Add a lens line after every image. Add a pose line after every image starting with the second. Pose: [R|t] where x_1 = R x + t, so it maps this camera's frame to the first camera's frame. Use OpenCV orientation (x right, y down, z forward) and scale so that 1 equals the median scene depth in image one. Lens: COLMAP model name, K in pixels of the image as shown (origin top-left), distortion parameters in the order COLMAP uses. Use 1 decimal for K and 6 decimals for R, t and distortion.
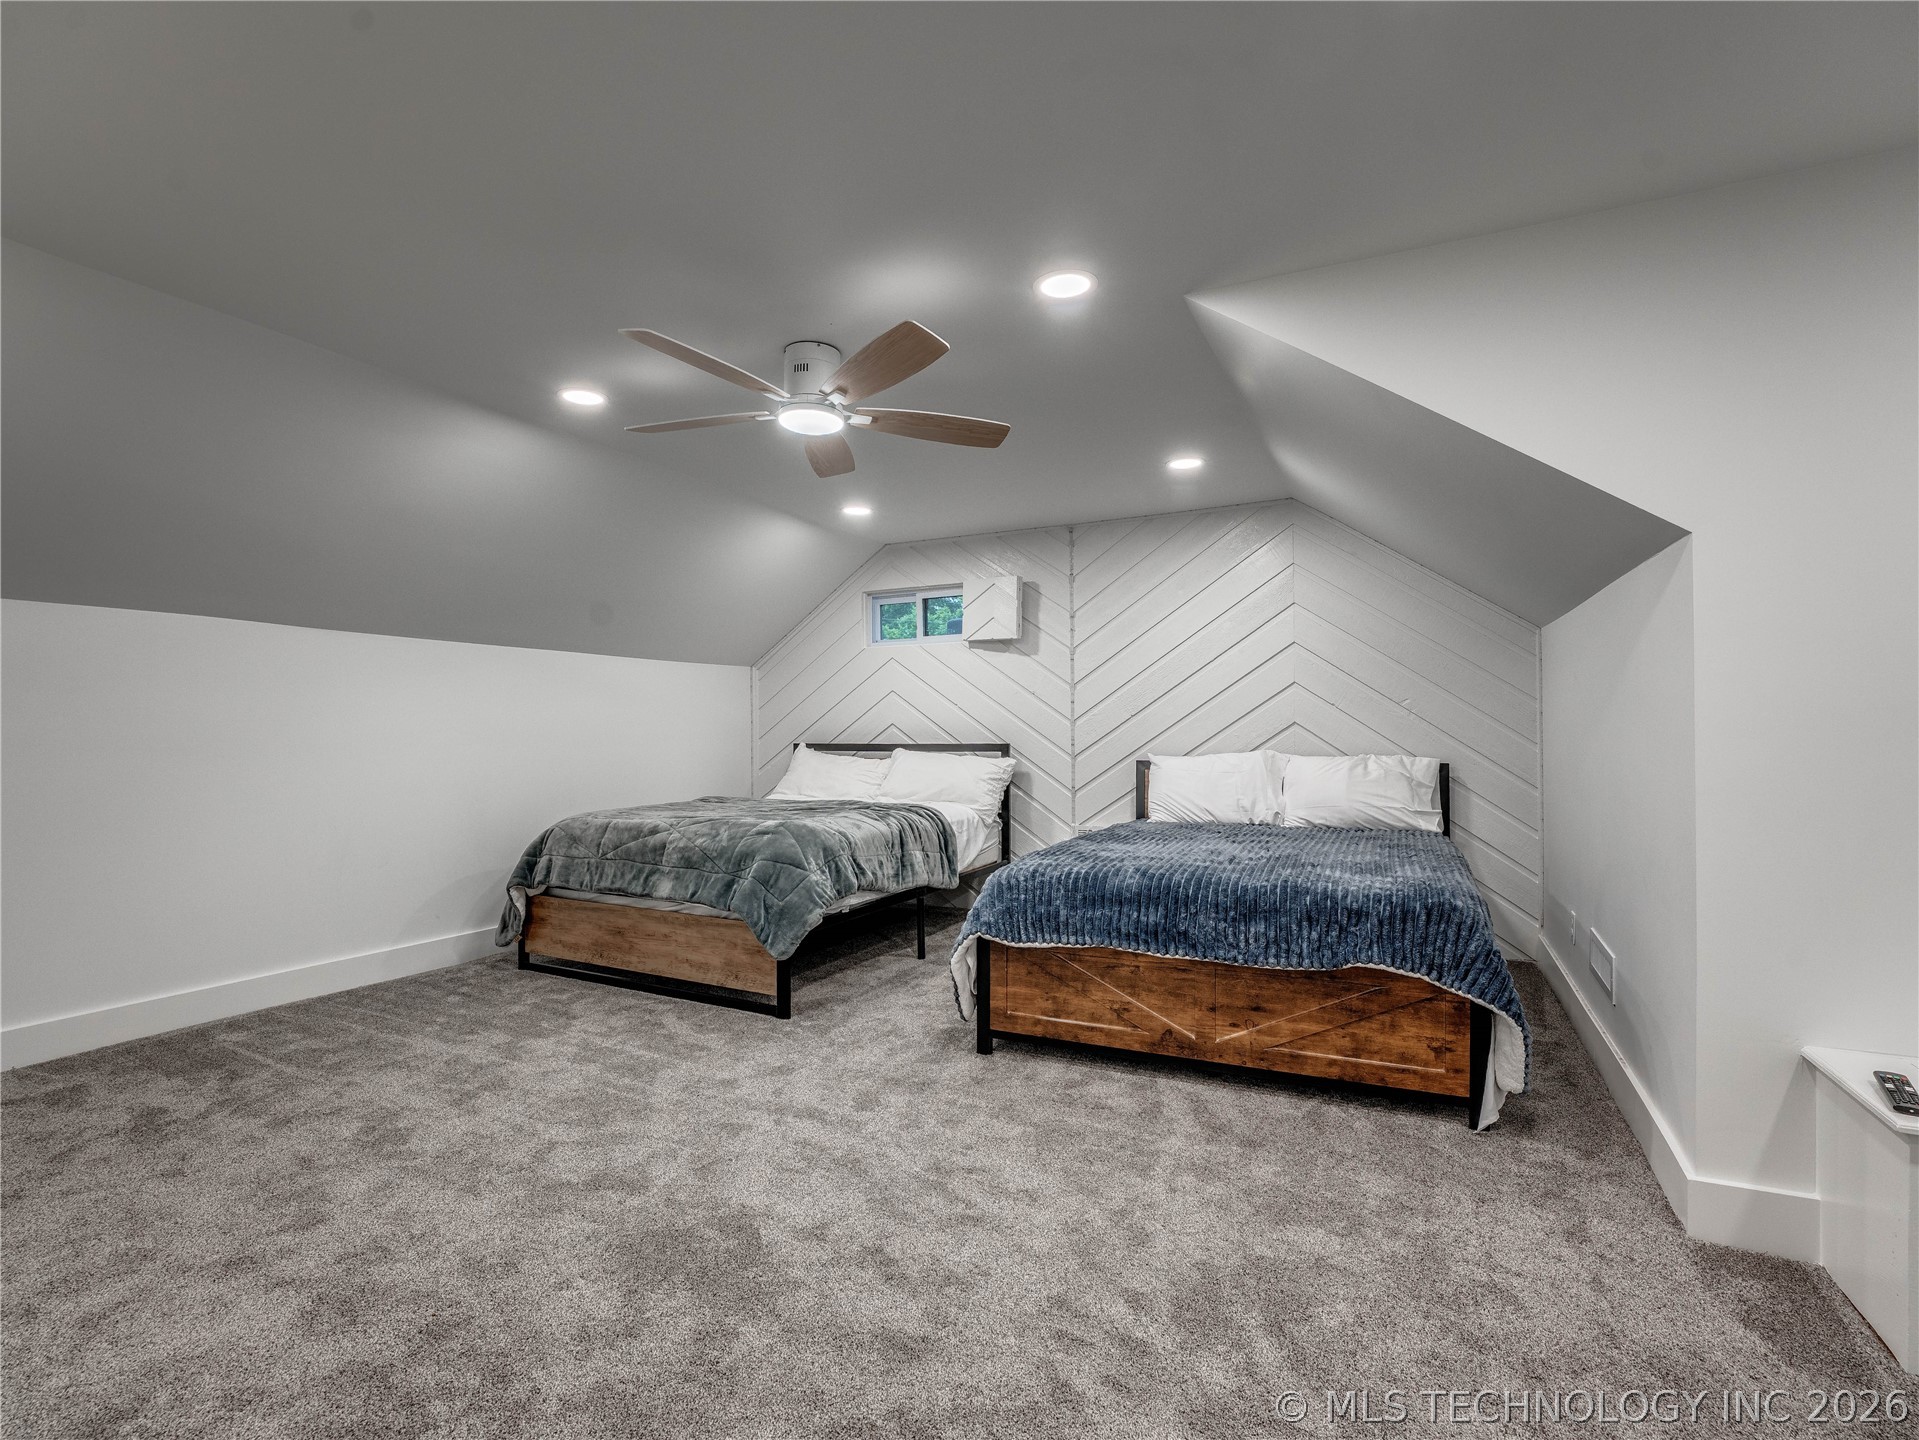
lens RADIAL K [[886.1, 0, 933.8], [0, 886.1, 715.4], [0, 0, 1]] dist [-0.026402, -0.000151]
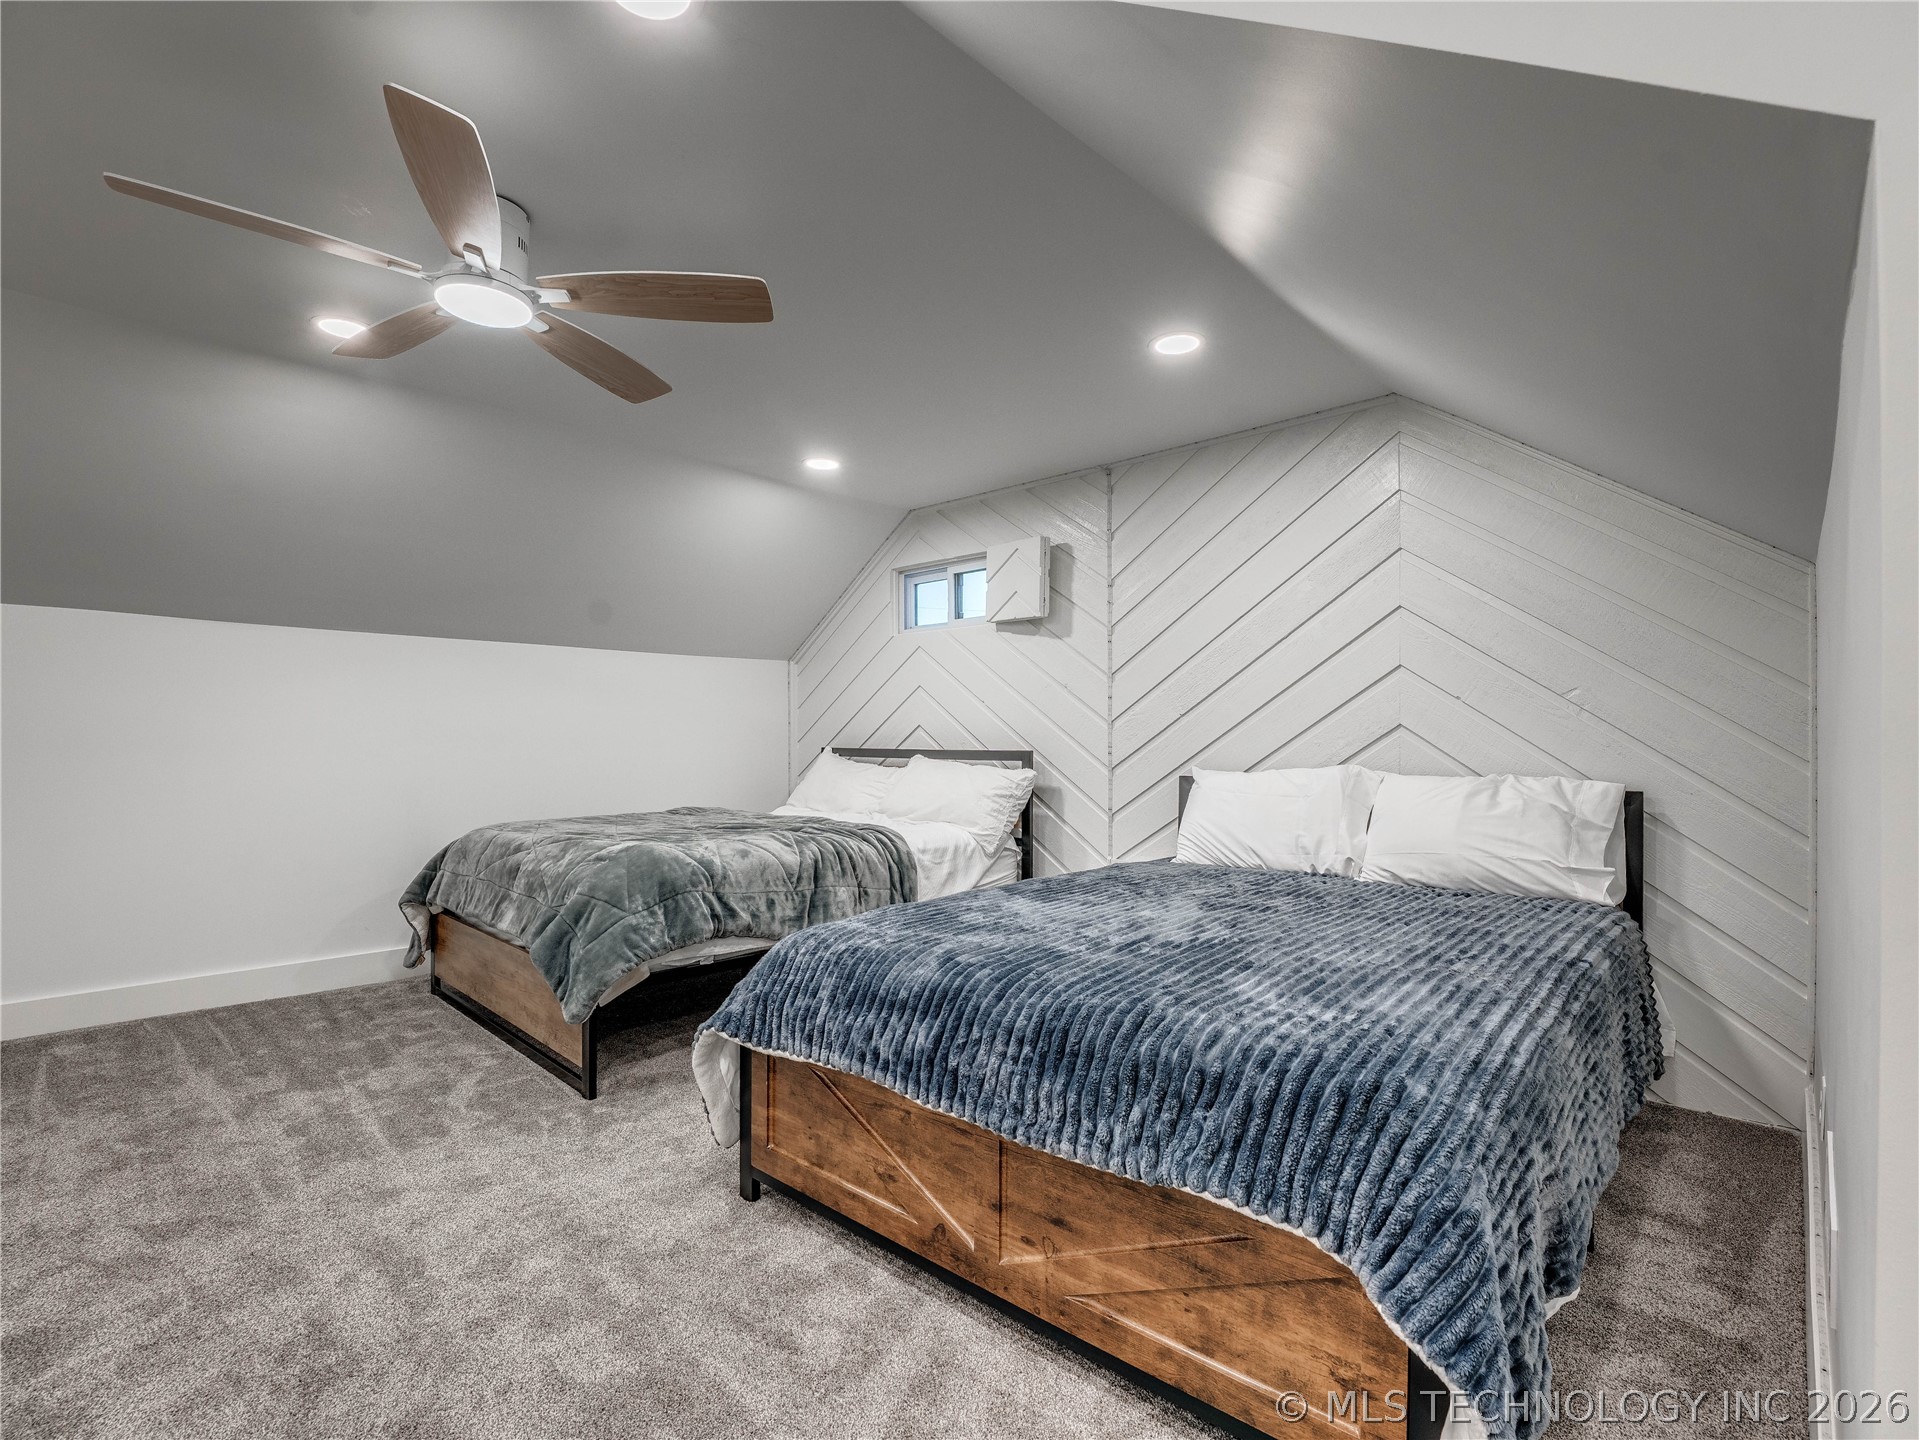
lens RADIAL K [[888.4, 0, 959.5], [0, 888.4, 720.0], [0, 0, 1]] dist [-0.027610, 0.000029]
pose [[0.960333, 0.002579, -0.278843, 0.313290], [-0.002286, 0.999996, 0.001374, 0.004808], [0.278846, -0.000682, 0.960336, 0.293604]]
